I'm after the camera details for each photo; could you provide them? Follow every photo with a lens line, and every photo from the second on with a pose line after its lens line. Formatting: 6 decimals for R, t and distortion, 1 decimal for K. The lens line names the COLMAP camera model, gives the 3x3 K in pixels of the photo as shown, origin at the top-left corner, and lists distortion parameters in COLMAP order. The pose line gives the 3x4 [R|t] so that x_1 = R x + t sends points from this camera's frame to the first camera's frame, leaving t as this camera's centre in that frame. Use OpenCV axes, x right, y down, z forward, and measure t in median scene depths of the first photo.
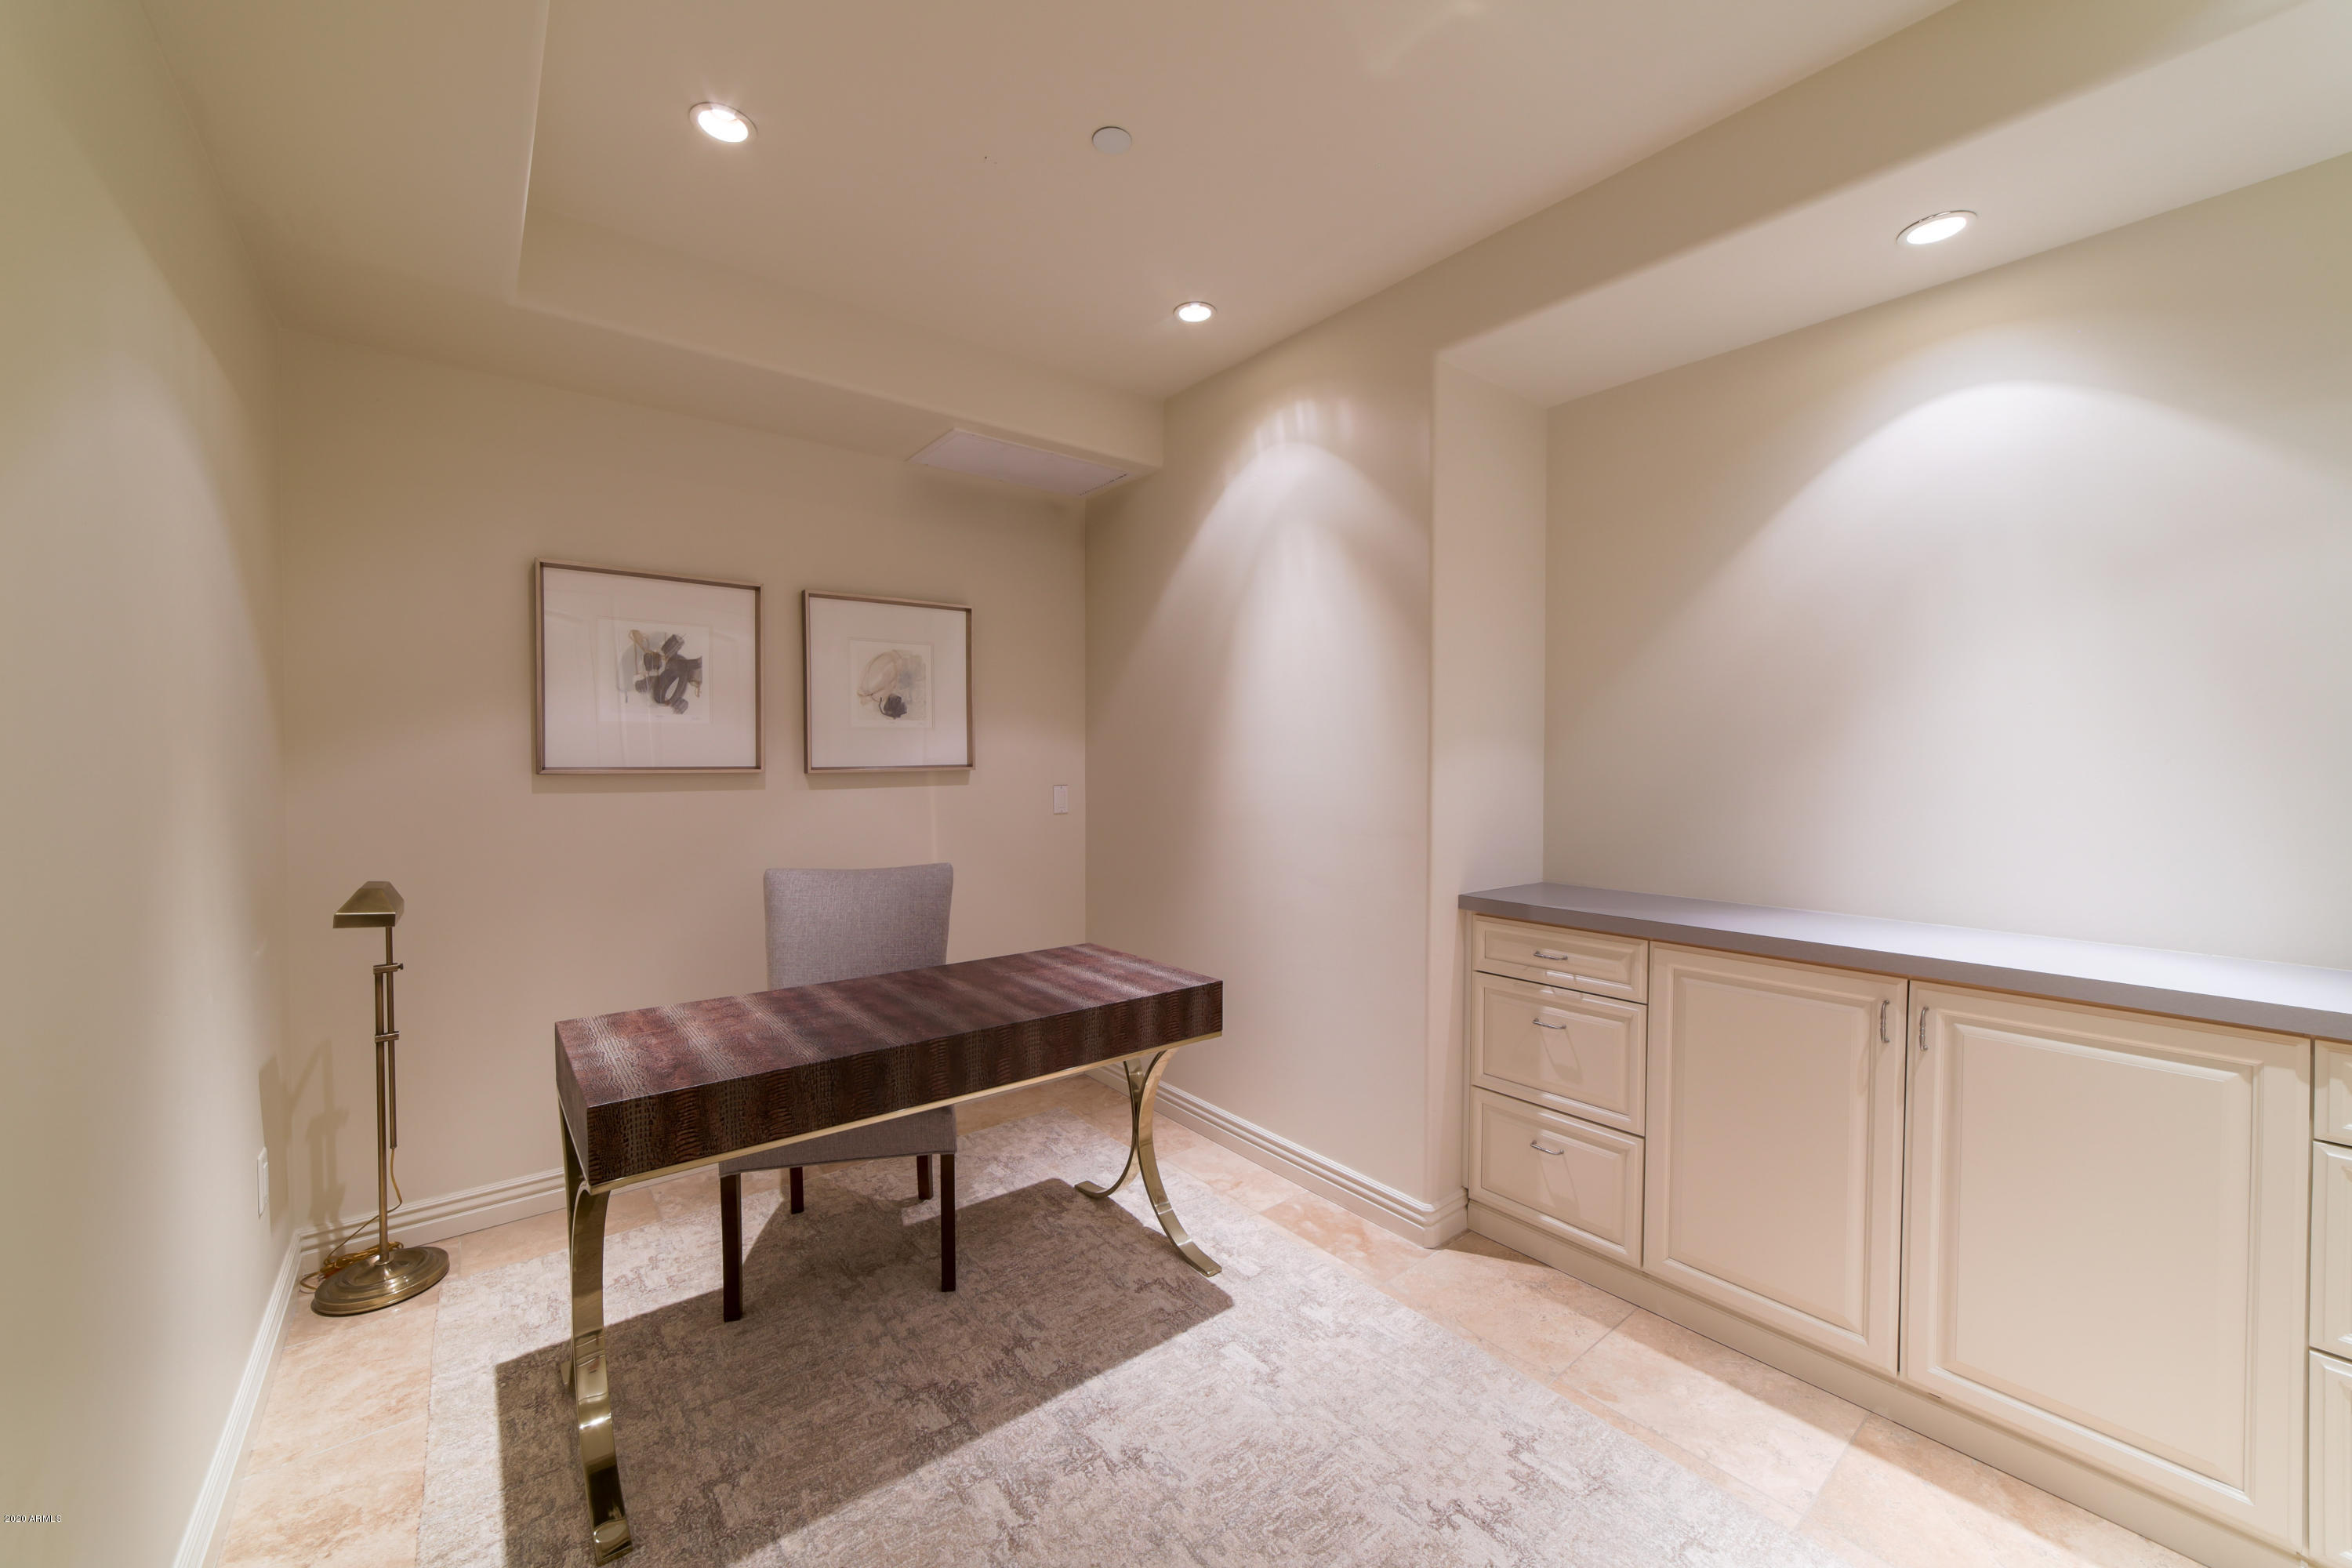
lens RADIAL K [[904.6, 0, 1179.0], [0, 904.6, 780.0], [0, 0, 1]] dist [-0.023709, 0.009458]
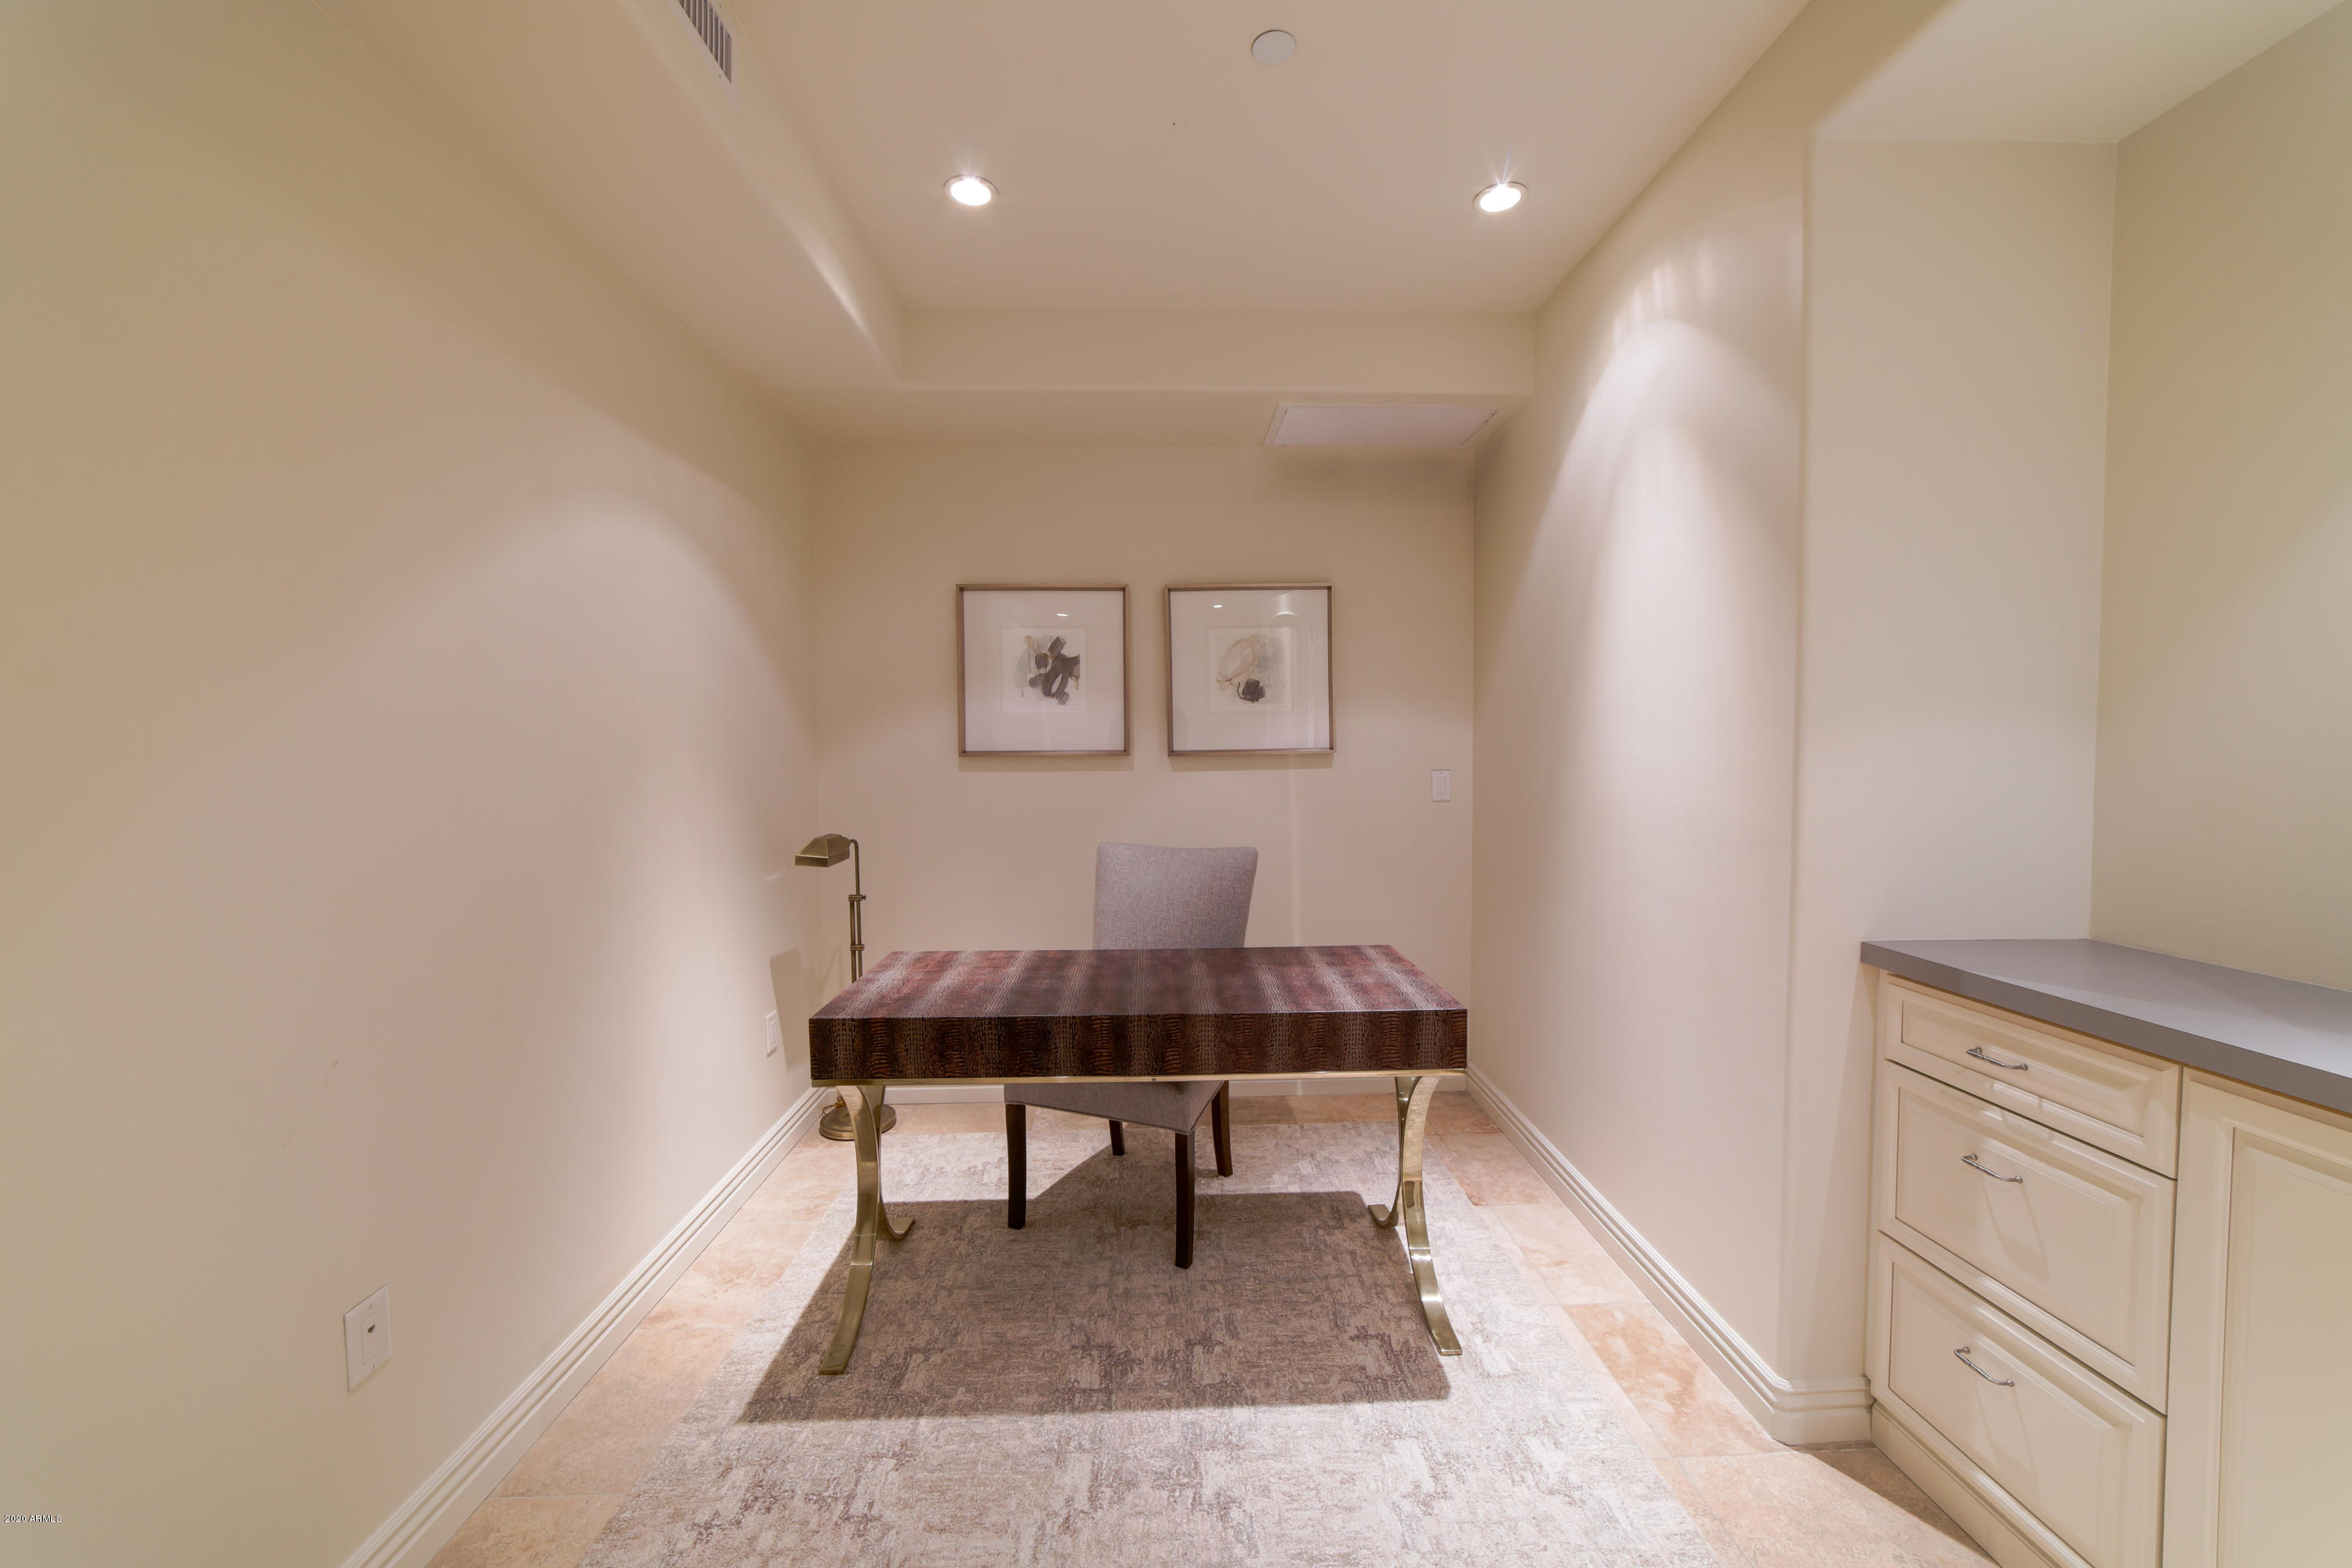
lens RADIAL K [[907.0, 0, 1176.6], [0, 907.0, 778.2], [0, 0, 1]] dist [-0.024400, 0.007245]
pose [[0.797995, 0.017291, -0.602417, 0.336457], [-0.006478, 0.999777, 0.020114, -0.003837], [0.602630, -0.012148, 0.797928, 0.186813]]
